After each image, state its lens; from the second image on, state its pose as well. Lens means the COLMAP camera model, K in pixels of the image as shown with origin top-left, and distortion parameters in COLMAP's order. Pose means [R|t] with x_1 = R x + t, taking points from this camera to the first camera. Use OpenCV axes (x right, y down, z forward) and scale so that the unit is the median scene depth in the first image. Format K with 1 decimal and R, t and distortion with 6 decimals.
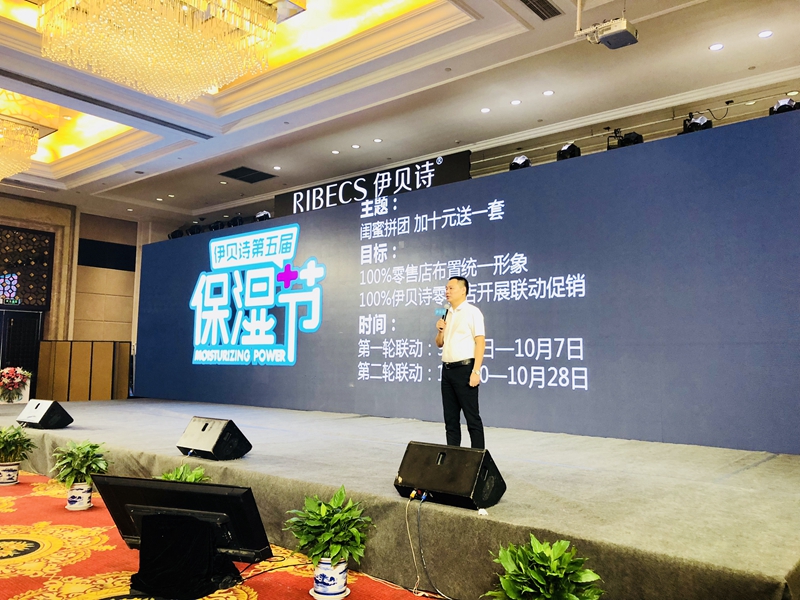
lens RADIAL K [[655.2, 0, 397.9], [0, 655.2, 302.4], [0, 0, 1]] dist [-0.015513, -0.011741]
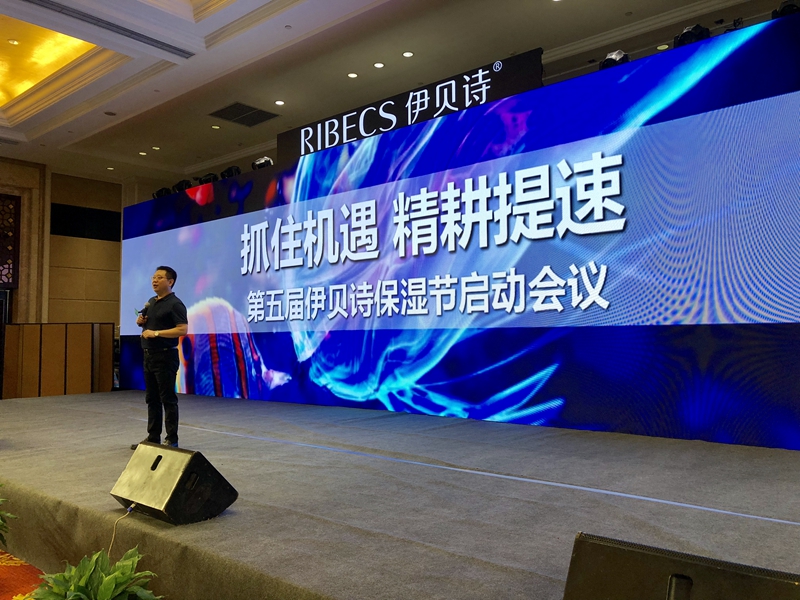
lens RADIAL K [[655.2, 0, 399.6], [0, 655.2, 294.7], [0, 0, 1]] dist [-0.015513, -0.011741]
pose [[0.999628, -0.022005, -0.016111, -0.034973], [0.022377, 0.999478, 0.023294, 0.017073], [0.015590, -0.023646, 0.999599, 0.230426]]
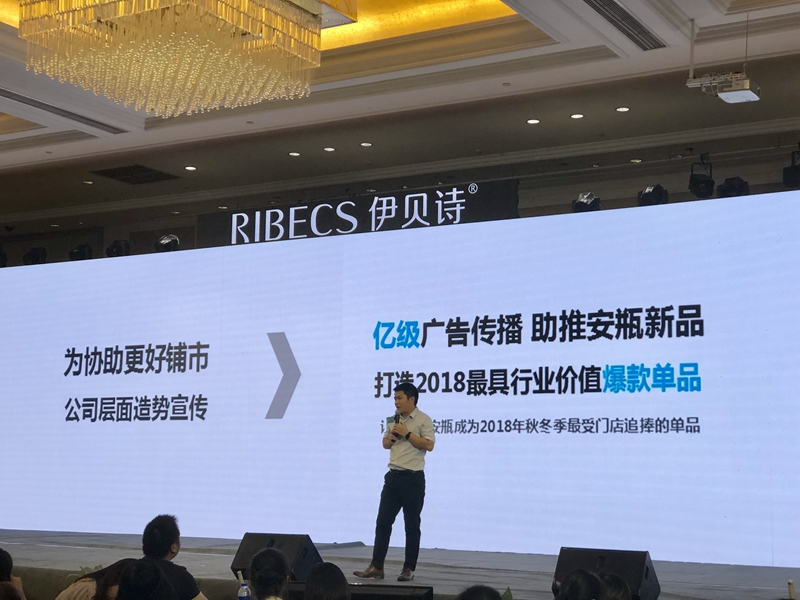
lens RADIAL K [[1296.4, 0, 402.2], [0, 1296.4, 301.8], [0, 0, 1]] dist [-0.025453, 0.000000]
pose [[0.986575, 0.017236, 0.162397, -0.216147], [-0.011223, 0.999220, -0.037872, -0.030822], [-0.162923, 0.035541, 0.985998, -0.354207]]
